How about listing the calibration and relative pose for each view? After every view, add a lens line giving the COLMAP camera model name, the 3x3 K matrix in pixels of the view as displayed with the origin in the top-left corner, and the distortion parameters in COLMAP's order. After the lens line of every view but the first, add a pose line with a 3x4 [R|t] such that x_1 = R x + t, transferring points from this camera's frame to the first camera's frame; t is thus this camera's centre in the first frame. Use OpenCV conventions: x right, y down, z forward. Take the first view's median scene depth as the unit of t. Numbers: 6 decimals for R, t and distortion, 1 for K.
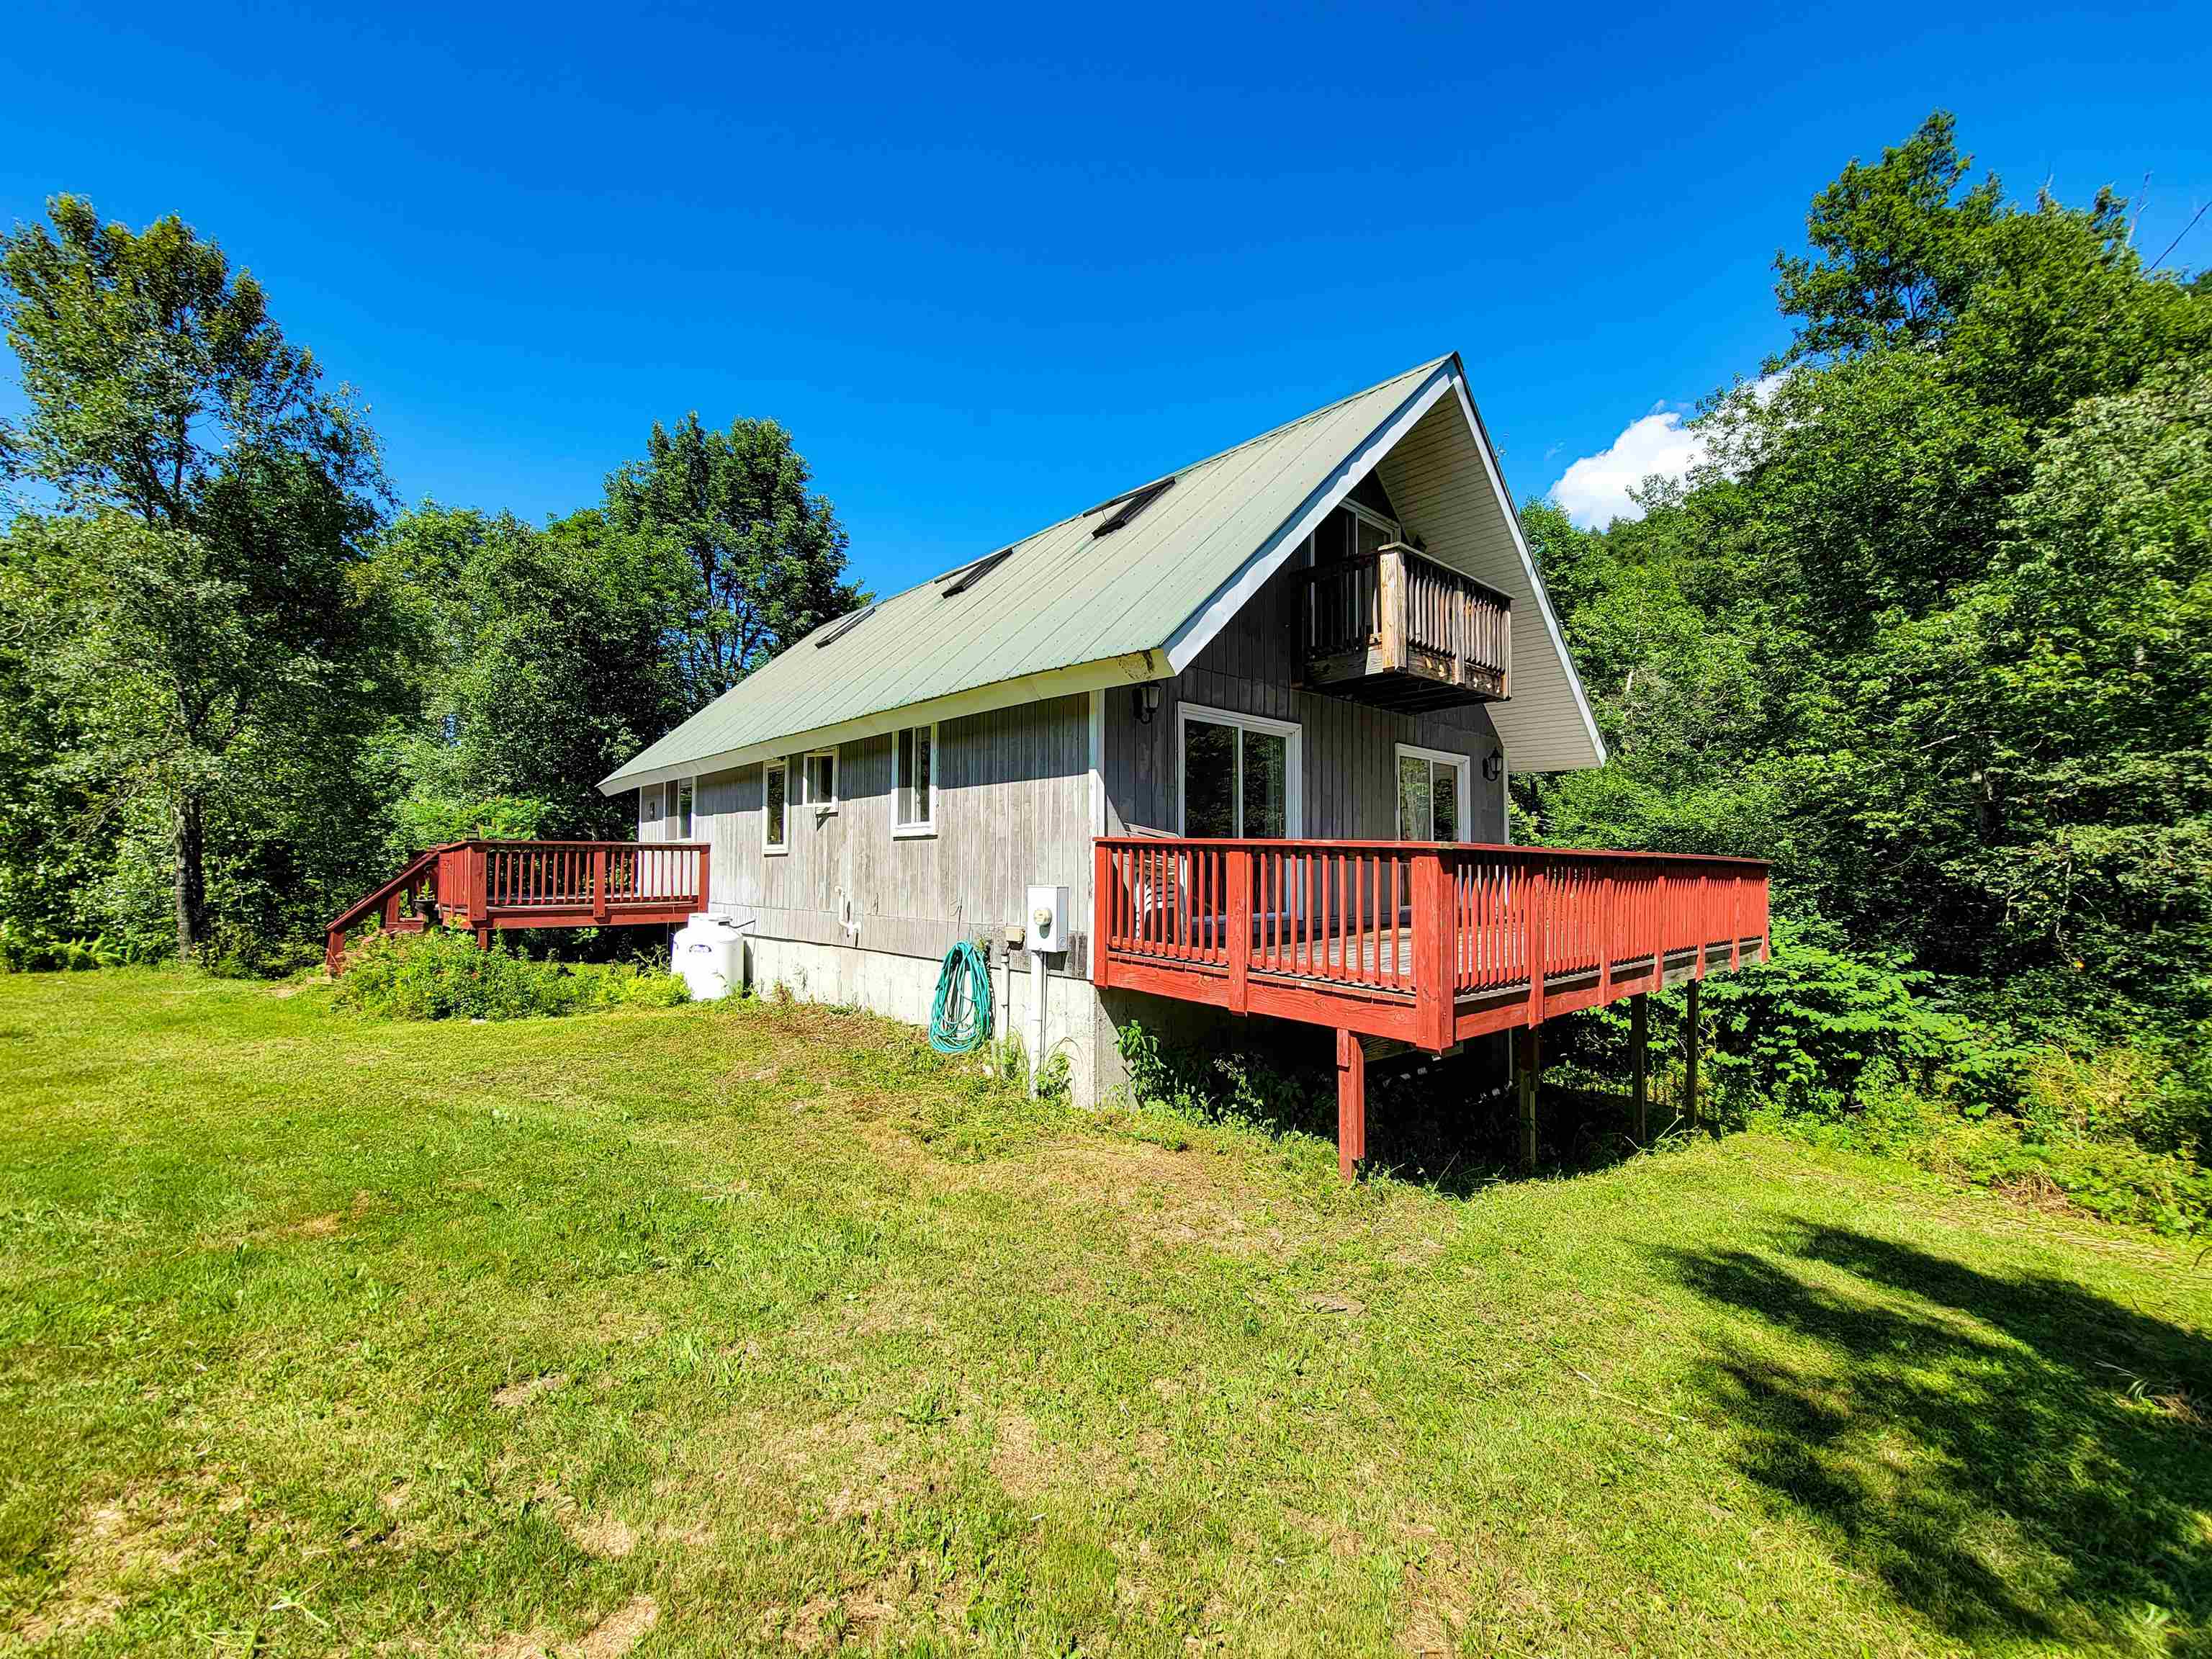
lens RADIAL K [[886.4, 0, 1114.1], [0, 886.4, 830.6], [0, 0, 1]] dist [-0.003310, 0.000594]
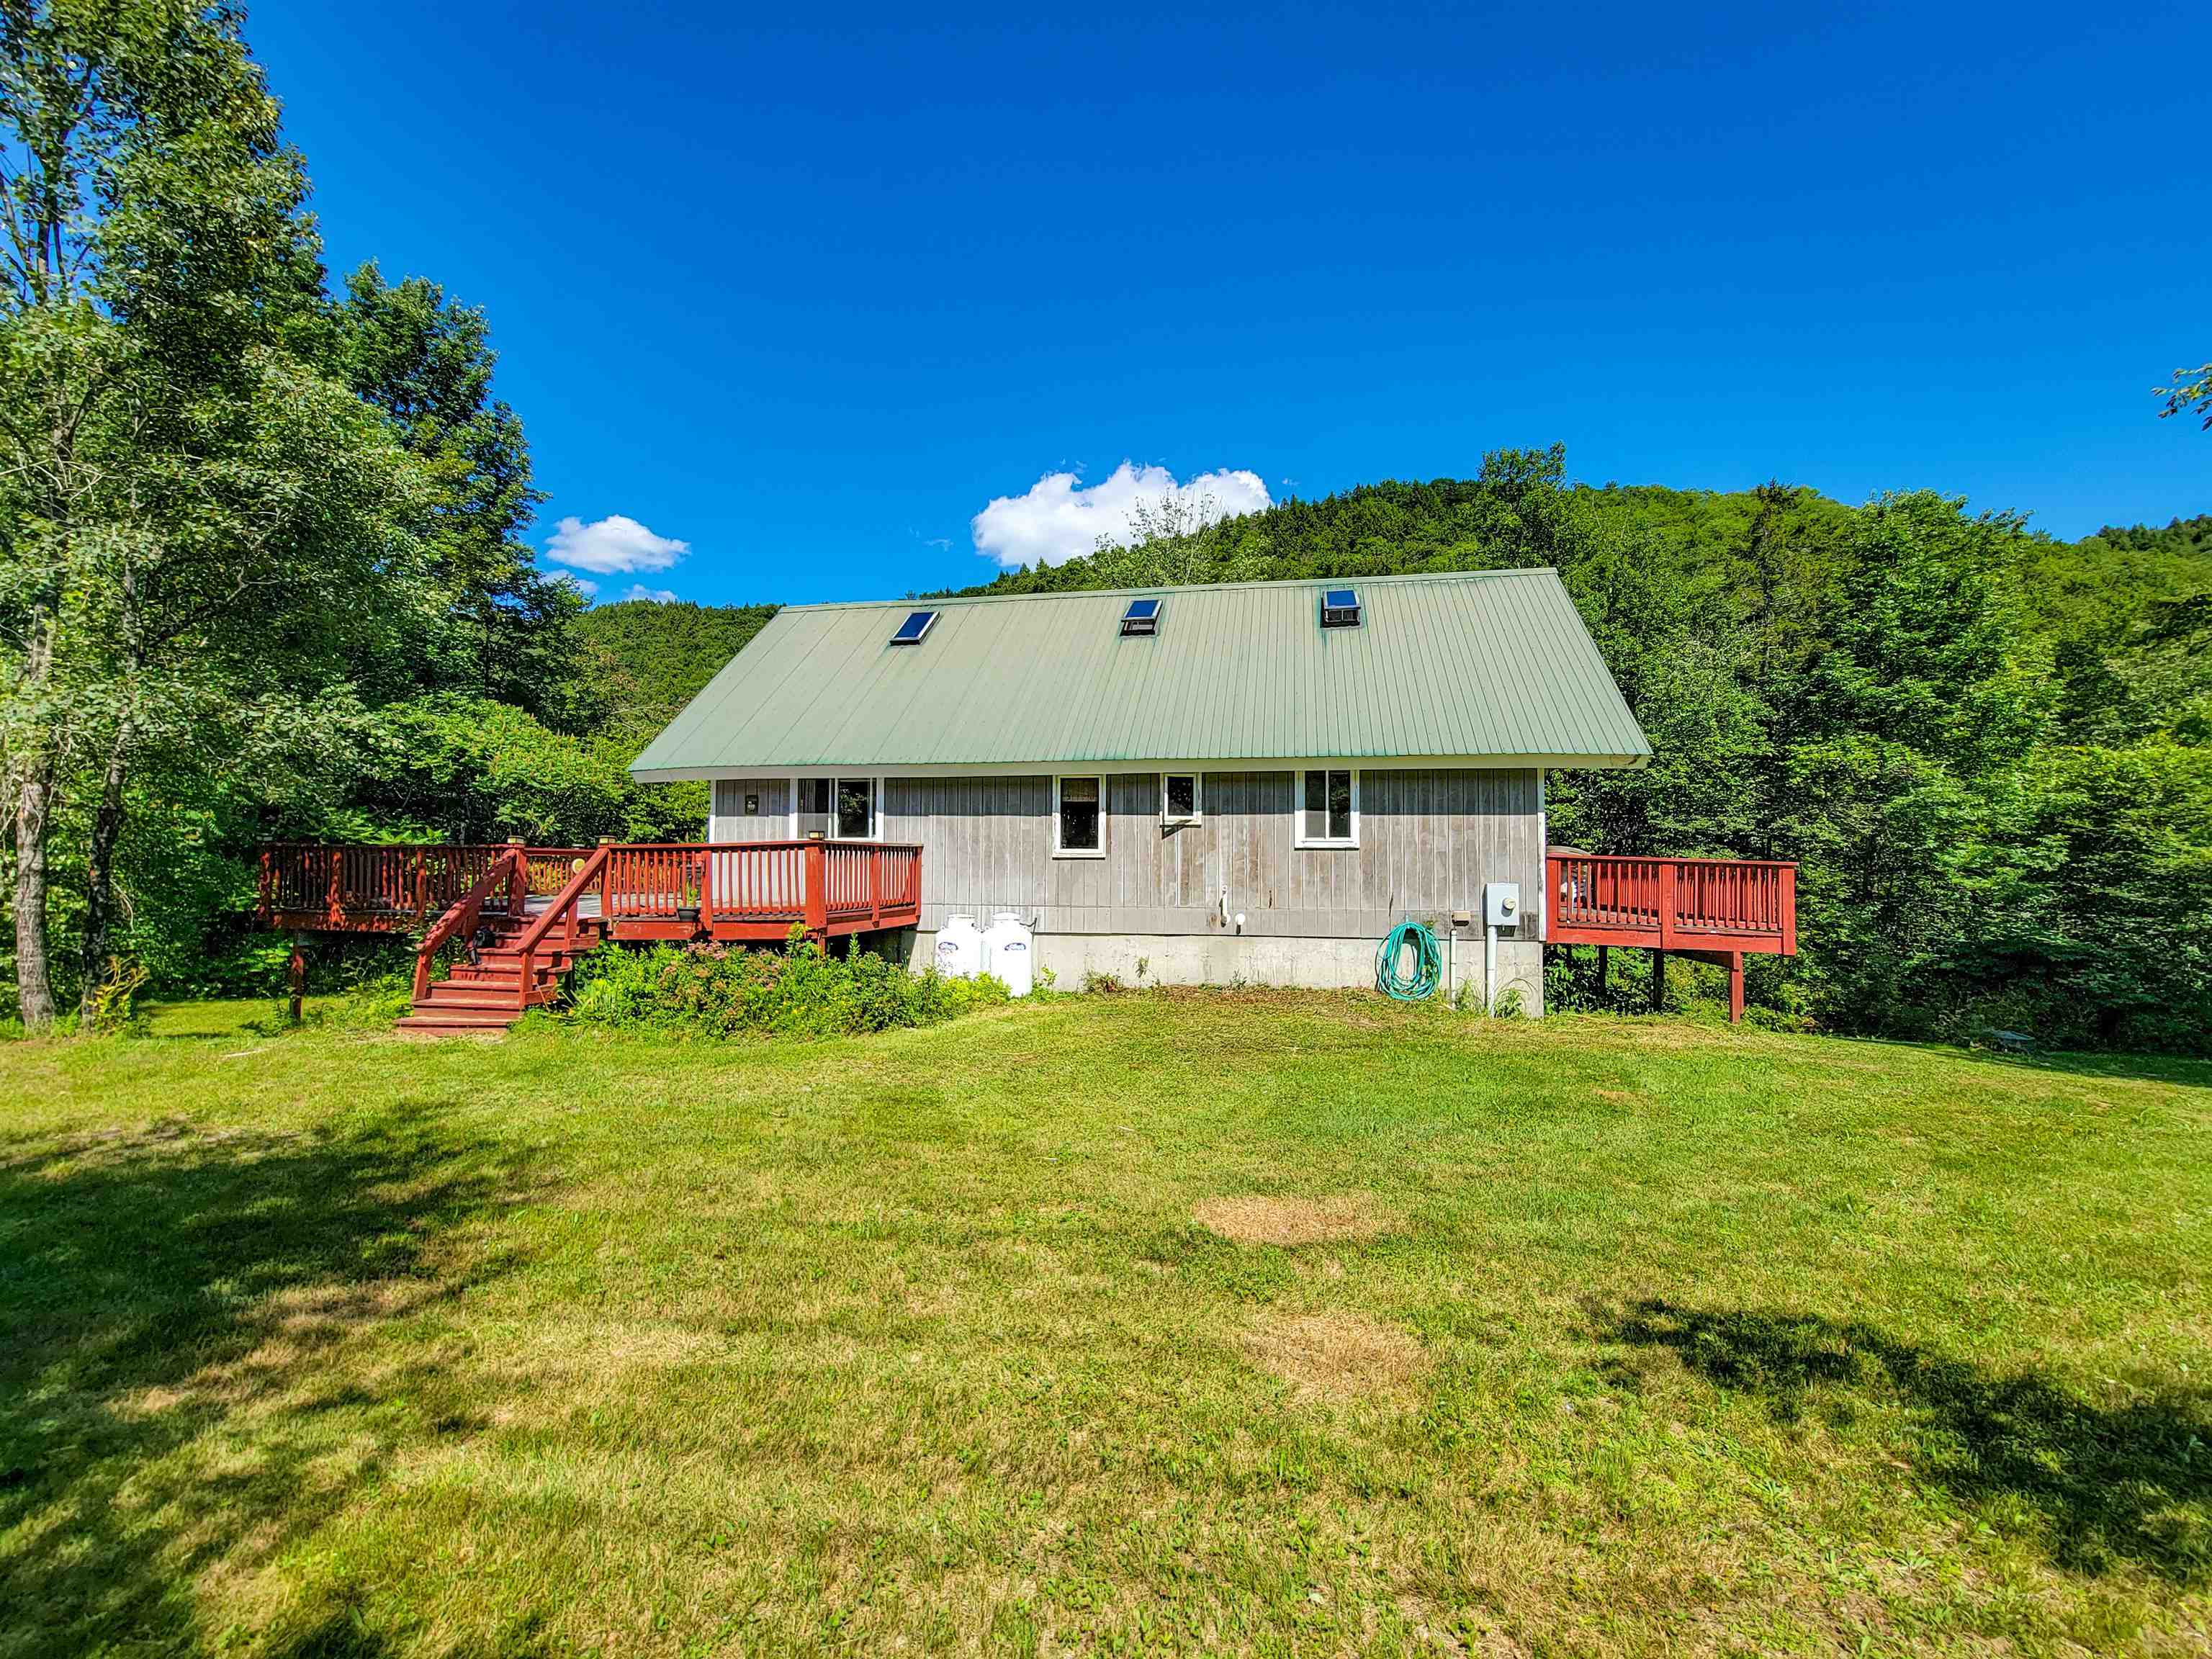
lens RADIAL K [[886.4, 0, 1117.0], [0, 886.4, 823.8], [0, 0, 1]] dist [-0.003310, 0.000594]
pose [[0.806137, 0.023038, 0.591280, -1.308644], [-0.024081, 0.999691, -0.006119, -0.015570], [-0.591239, -0.009306, 0.806443, 0.113606]]
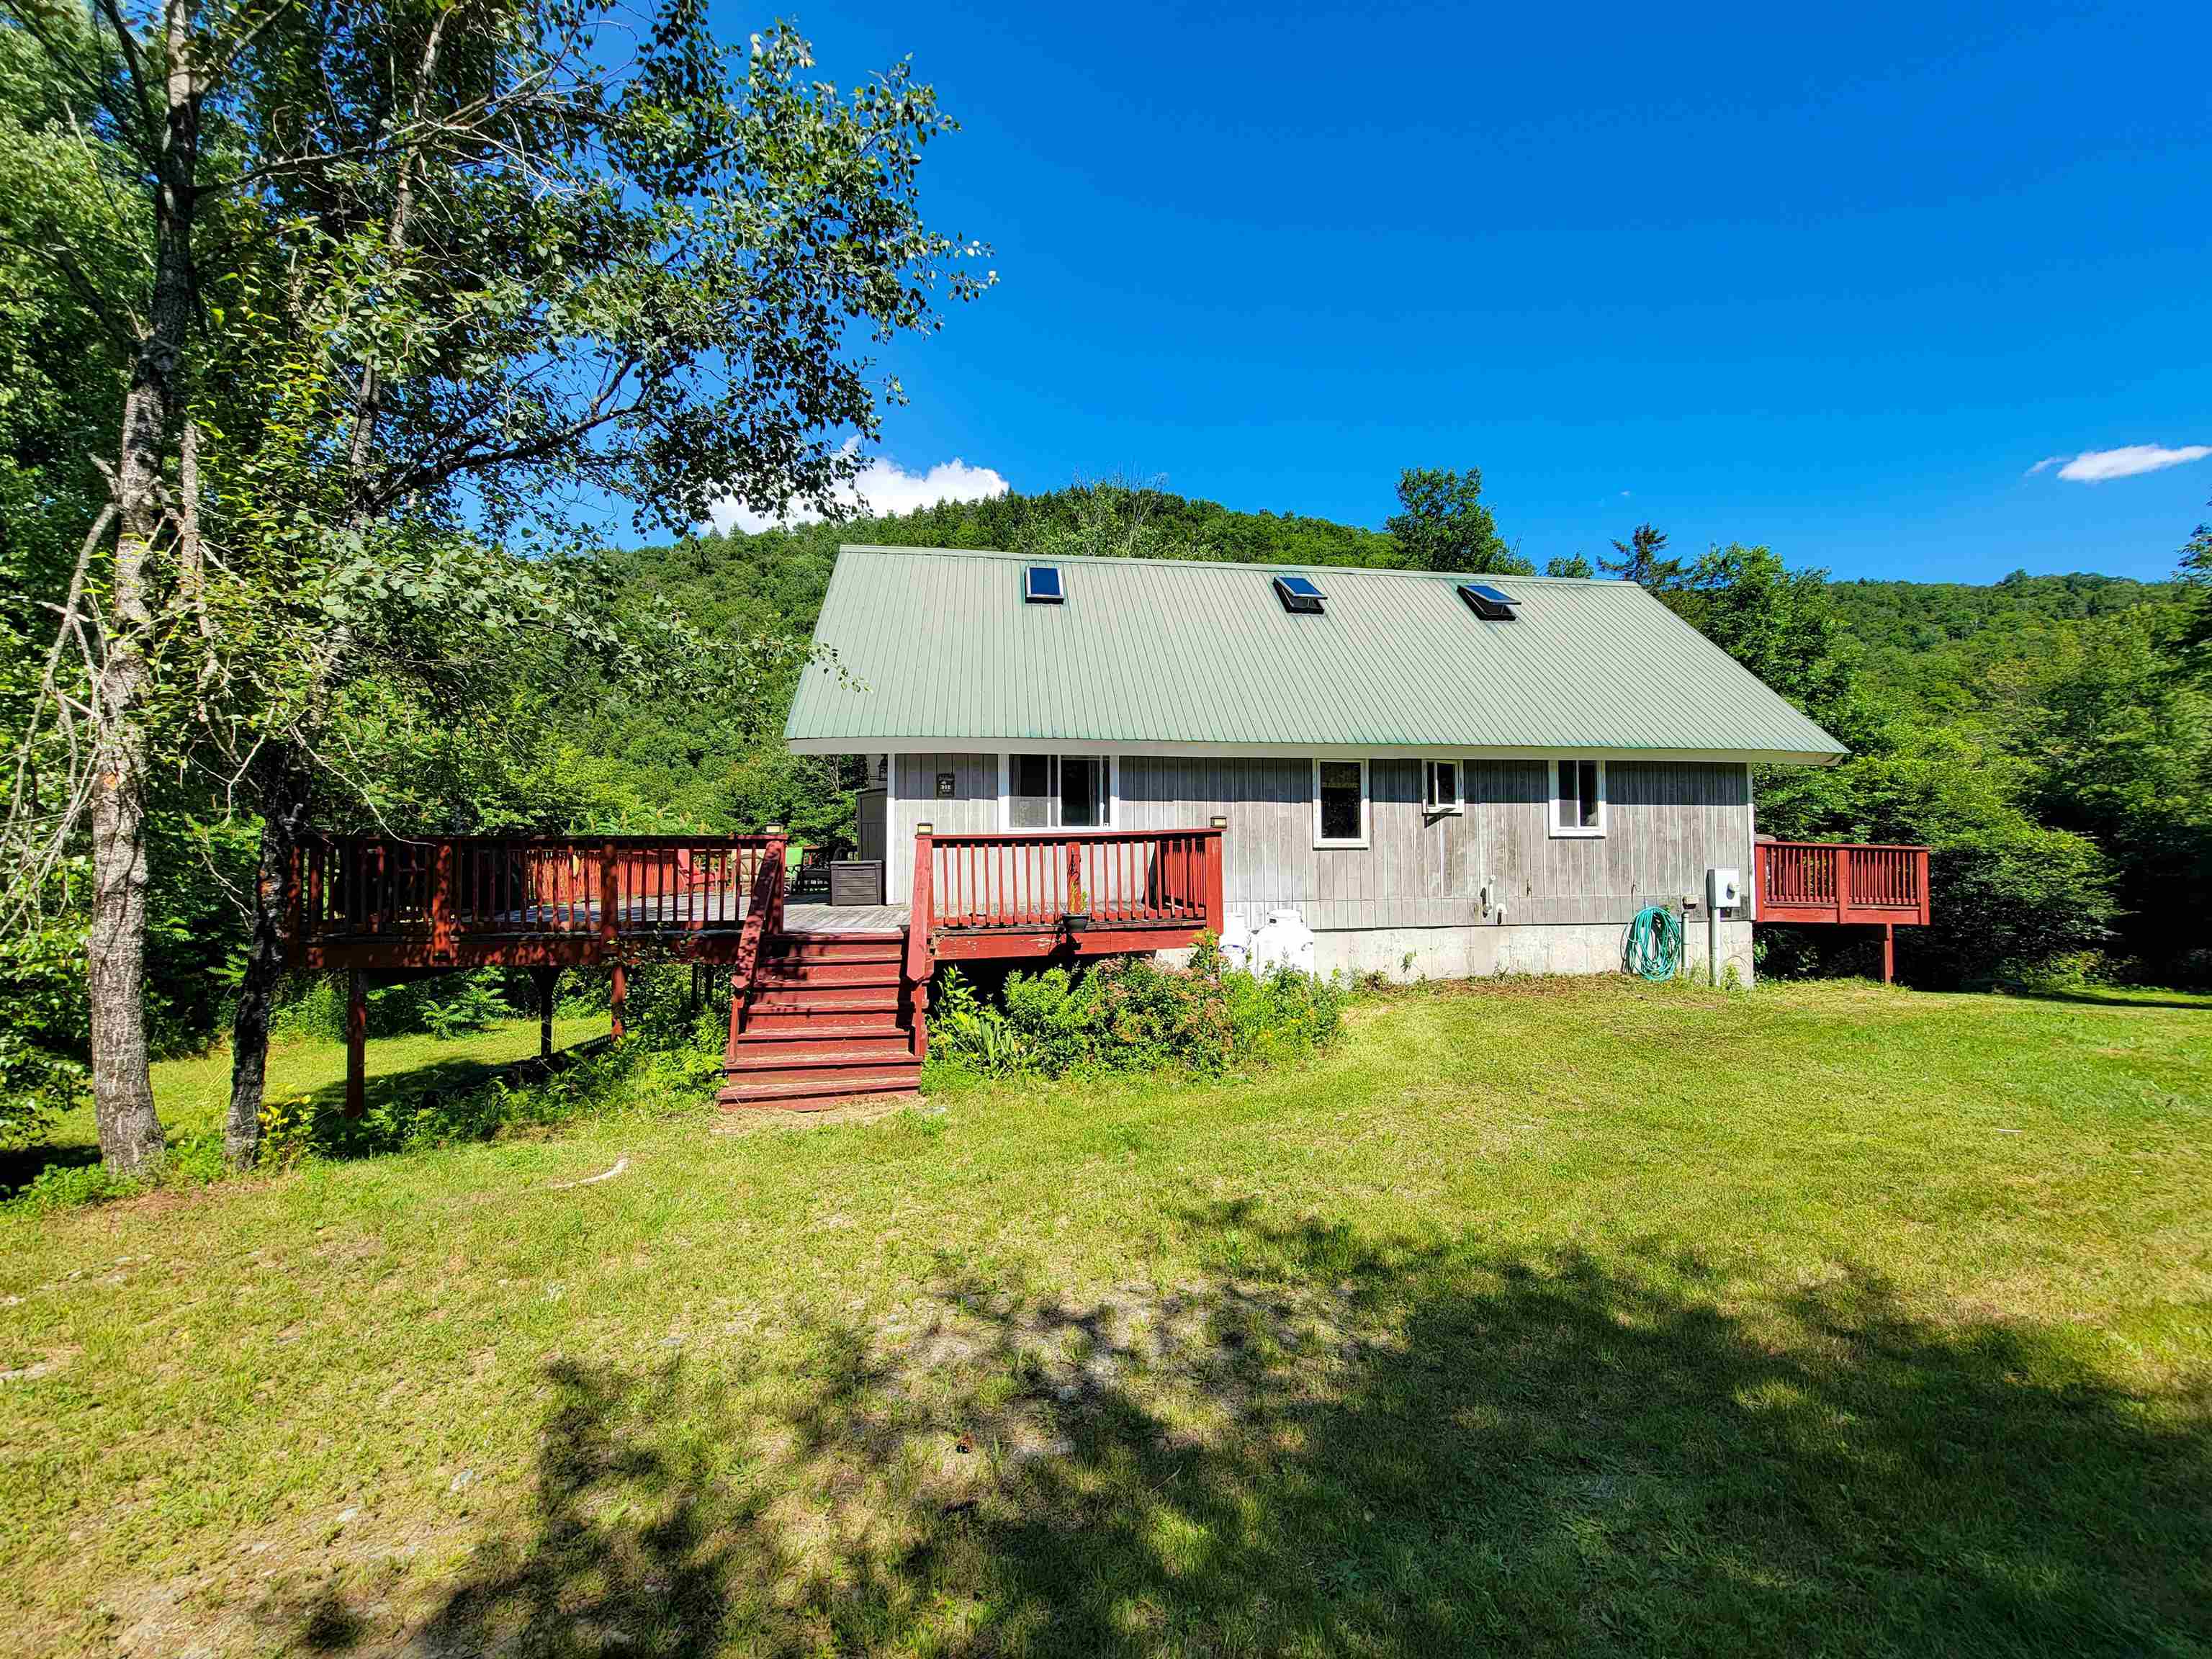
lens RADIAL K [[886.4, 0, 1104.9], [0, 886.4, 827.3], [0, 0, 1]] dist [-0.003310, 0.000594]
pose [[0.572556, 0.014565, 0.819736, -1.811201], [-0.025804, 0.999667, 0.000260, 0.010019], [-0.819460, -0.021301, 0.572741, 0.839647]]
